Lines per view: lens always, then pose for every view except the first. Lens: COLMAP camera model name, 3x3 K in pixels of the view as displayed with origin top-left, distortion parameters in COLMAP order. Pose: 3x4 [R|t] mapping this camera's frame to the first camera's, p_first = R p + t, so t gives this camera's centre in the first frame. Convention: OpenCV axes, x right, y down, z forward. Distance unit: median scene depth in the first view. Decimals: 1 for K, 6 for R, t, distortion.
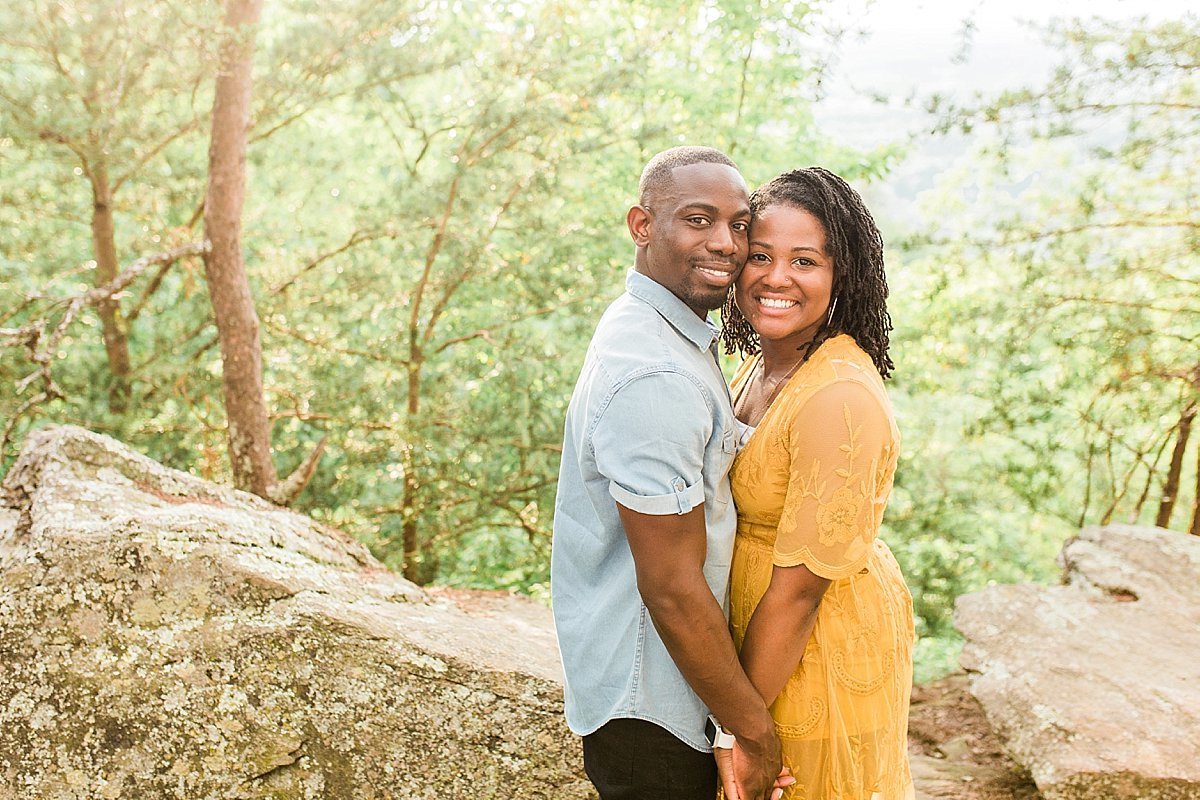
lens RADIAL K [[1179.3, 0, 600.0], [0, 1179.3, 400.0], [0, 0, 1]] dist [0.001049, 0.008586]
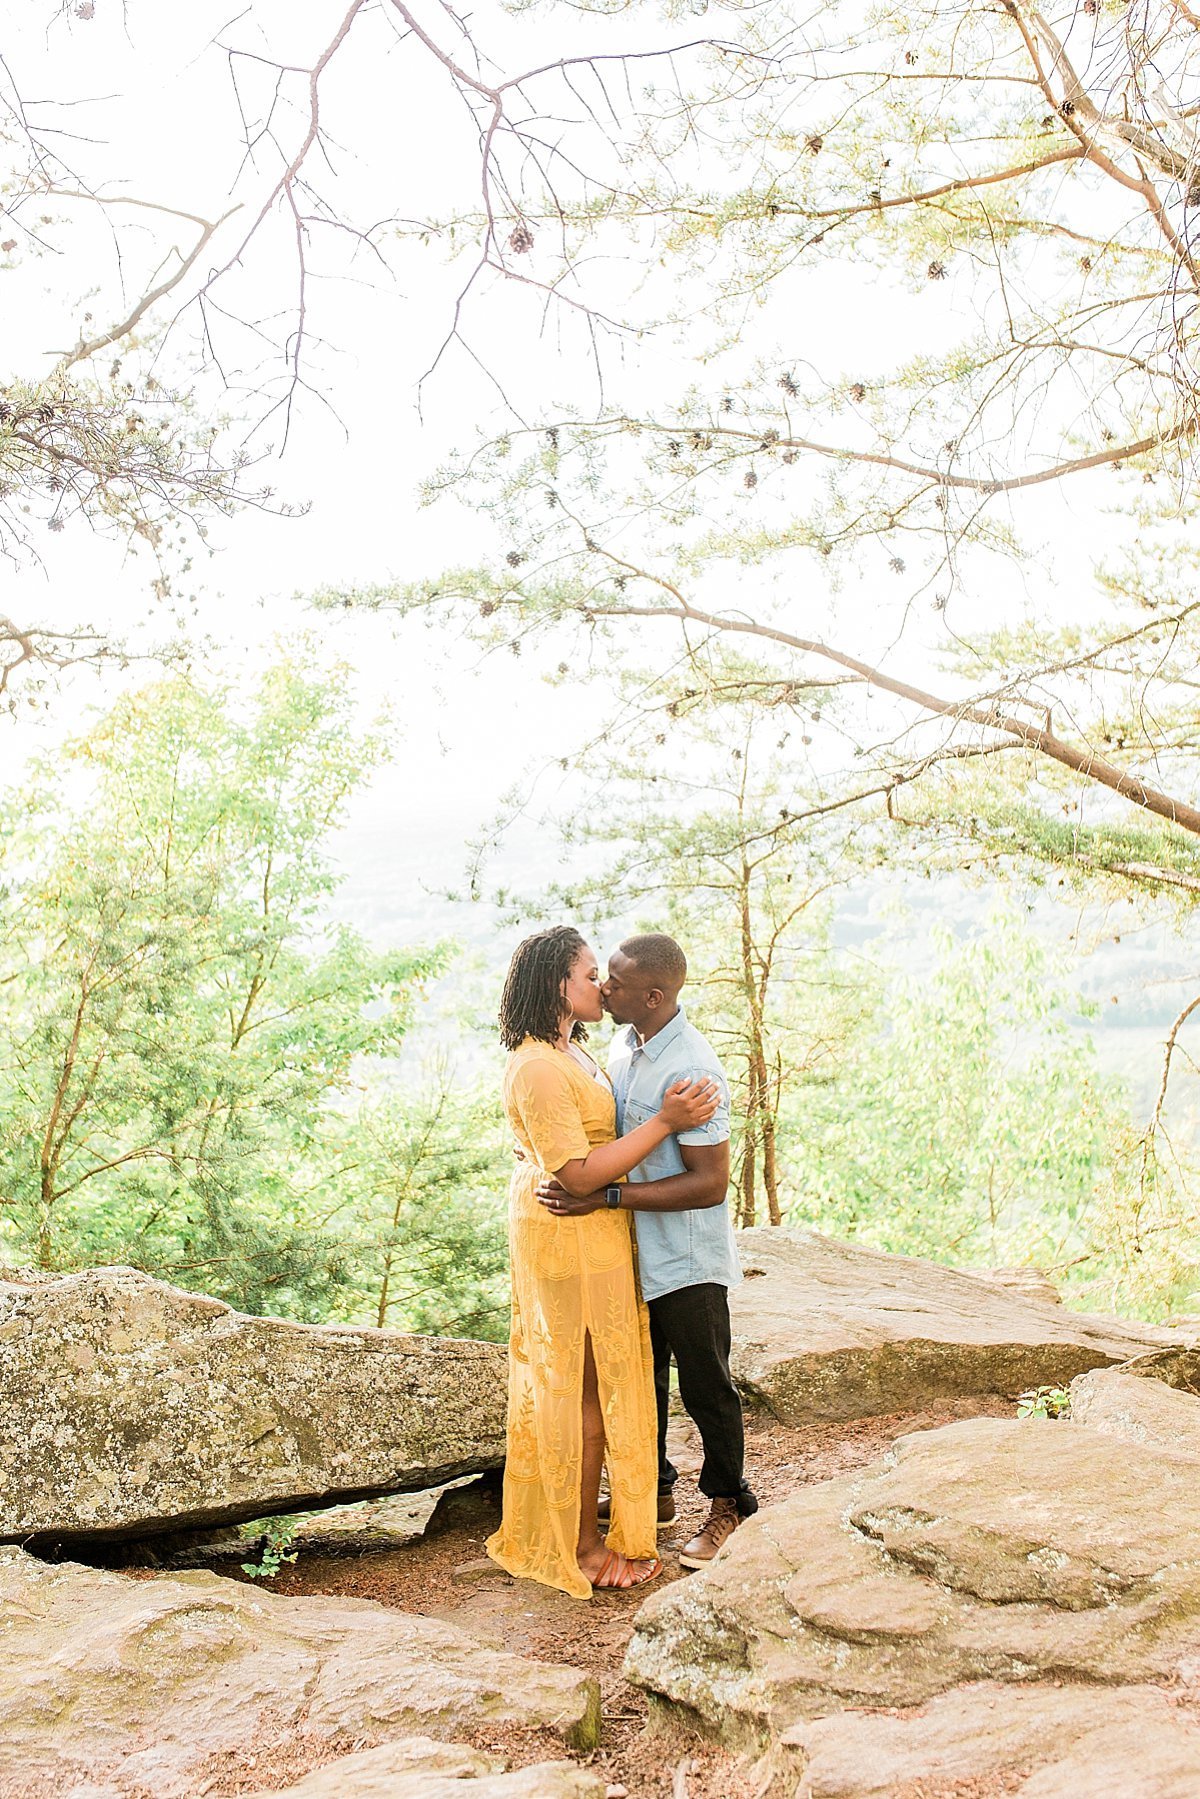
lens RADIAL K [[1801.6, 0, 555.7], [0, 1801.6, 904.4], [0, 0, 1]] dist [0.005310, 0.008759]
pose [[0.893685, -0.072934, 0.442727, -0.763523], [0.180949, 0.961490, -0.206870, 0.209148], [-0.410590, 0.264988, 0.872466, -0.911832]]
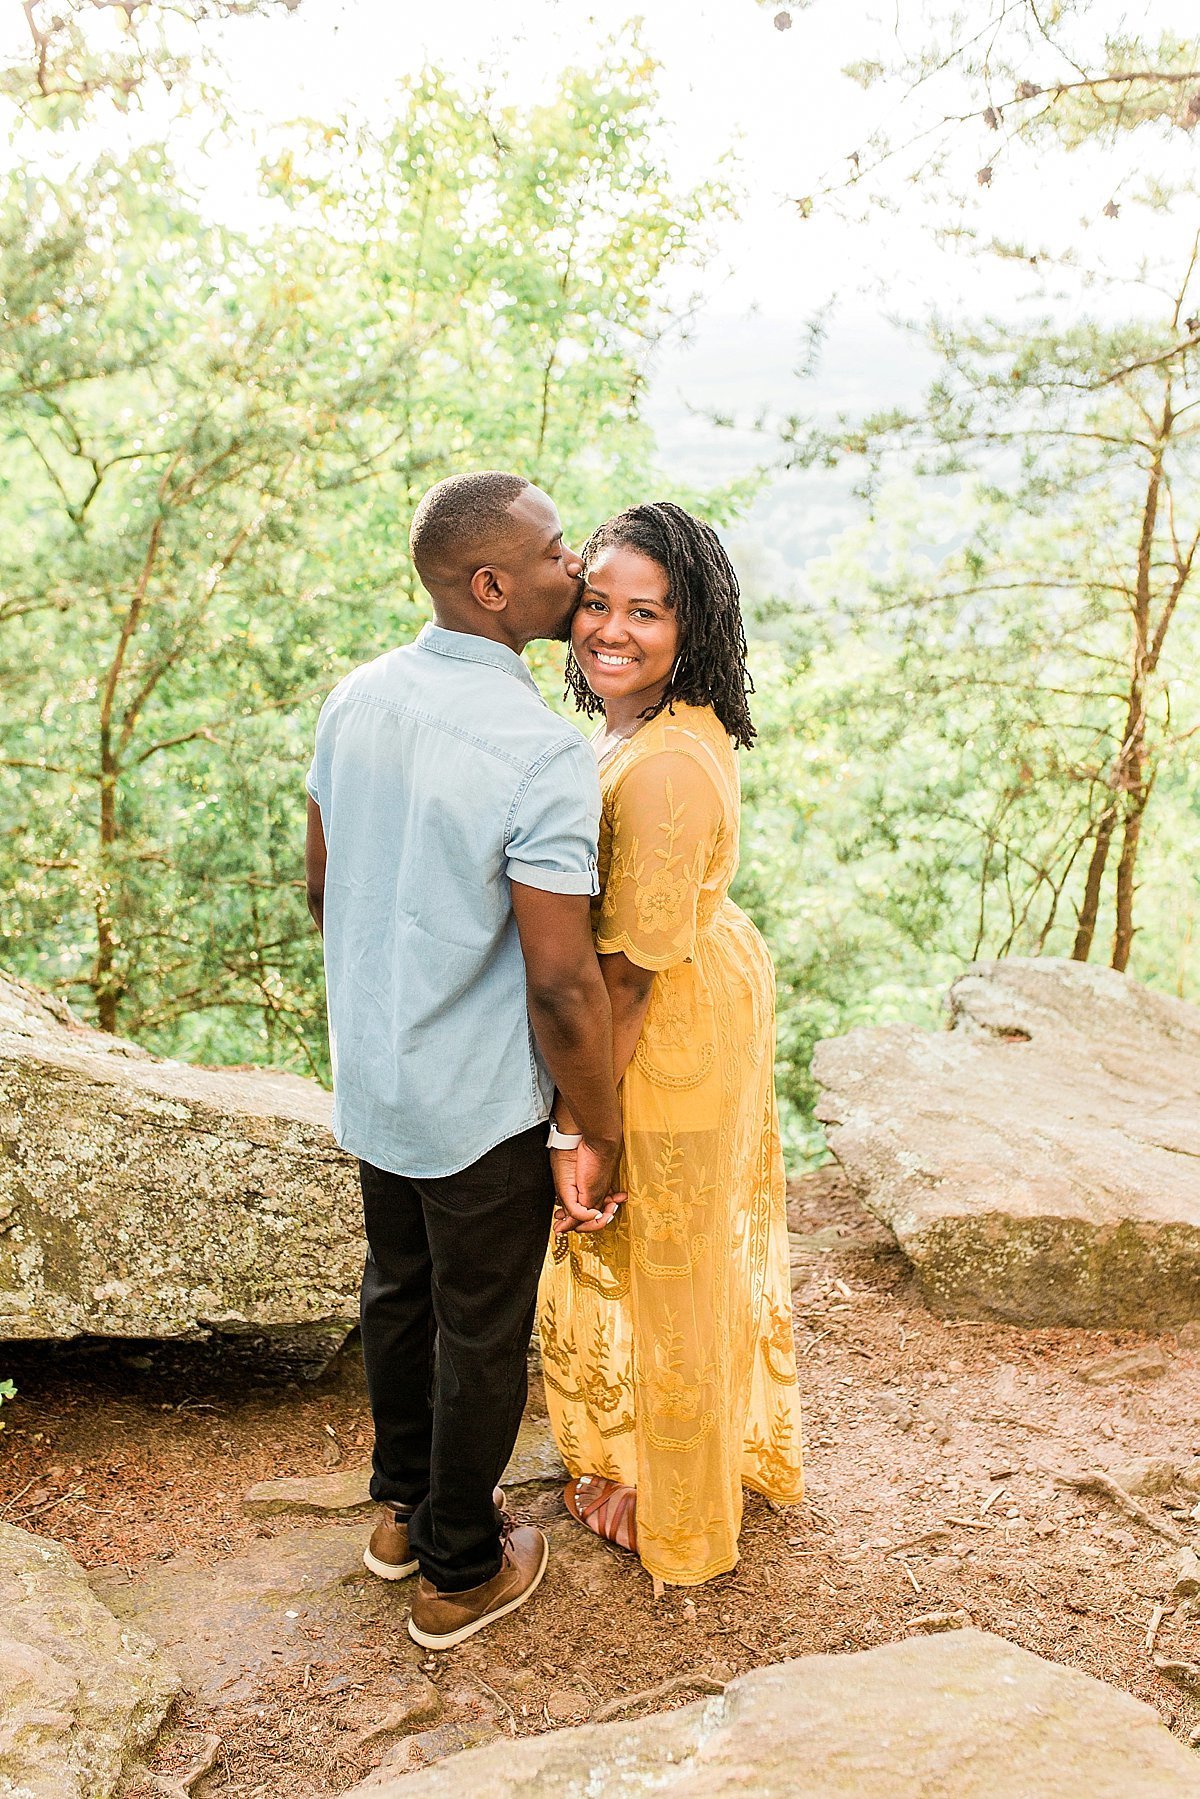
lens RADIAL K [[1767.9, 0, 613.1], [0, 1767.9, 948.1], [0, 0, 1]] dist [0.001049, 0.008586]
pose [[0.989412, -0.029245, 0.142159, -0.009840], [0.023304, 0.998791, 0.043275, 0.063615], [-0.143252, -0.039504, 0.988897, -0.251733]]
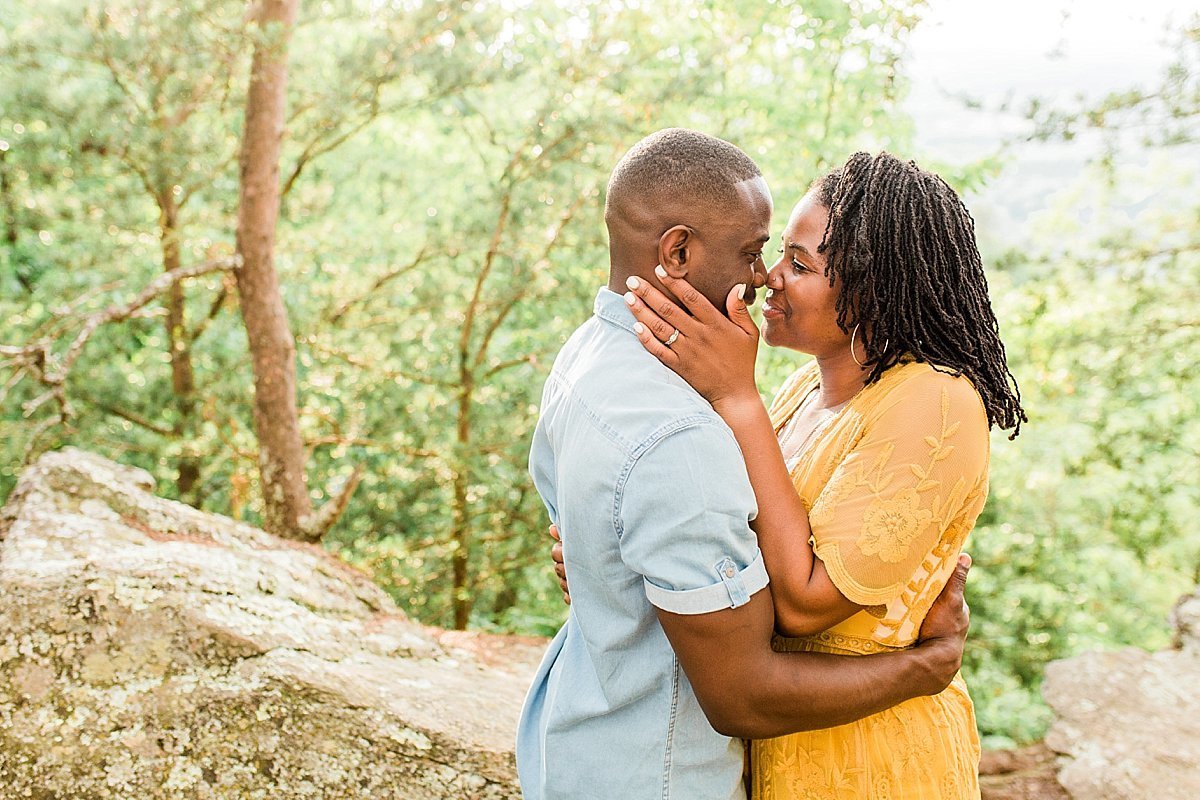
lens RADIAL K [[1165.6, 0, 620.9], [0, 1165.6, 397.7], [0, 0, 1]] dist [-0.001084, 0.013019]
pose [[0.996929, 0.013400, -0.077162, 0.070415], [-0.014843, 0.999725, -0.018156, -0.013700], [0.076898, 0.019246, 0.996853, 0.150370]]
